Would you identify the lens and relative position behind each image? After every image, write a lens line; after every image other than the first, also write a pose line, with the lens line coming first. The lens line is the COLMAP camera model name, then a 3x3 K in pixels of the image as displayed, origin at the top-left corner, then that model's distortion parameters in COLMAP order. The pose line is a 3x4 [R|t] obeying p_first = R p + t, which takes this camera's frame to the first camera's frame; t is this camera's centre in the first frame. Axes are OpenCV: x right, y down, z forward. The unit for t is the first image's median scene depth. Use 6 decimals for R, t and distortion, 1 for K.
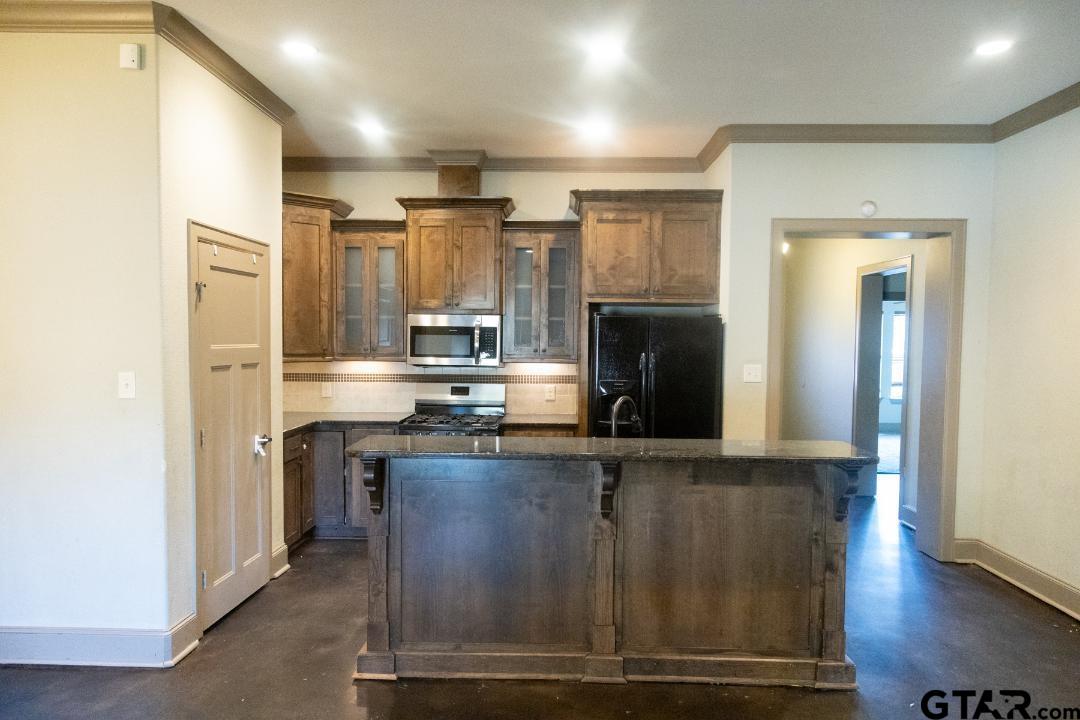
lens RADIAL K [[701.0, 0, 542.2], [0, 701.0, 369.2], [0, 0, 1]] dist [0.006879, 0.000760]
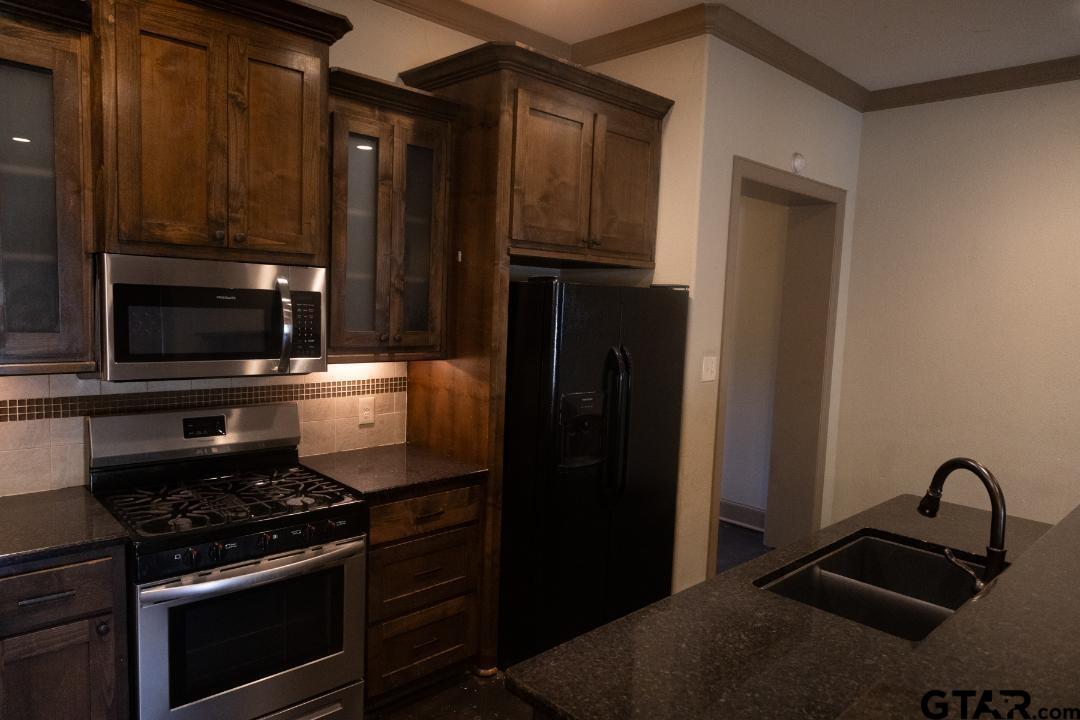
lens RADIAL K [[701.0, 0, 535.6], [0, 701.0, 368.5], [0, 0, 1]] dist [0.006879, 0.000760]
pose [[0.705606, -0.052213, 0.706679, -0.330522], [0.003324, 0.997515, 0.070382, -0.044712], [-0.708597, -0.047313, 0.704025, 0.597640]]
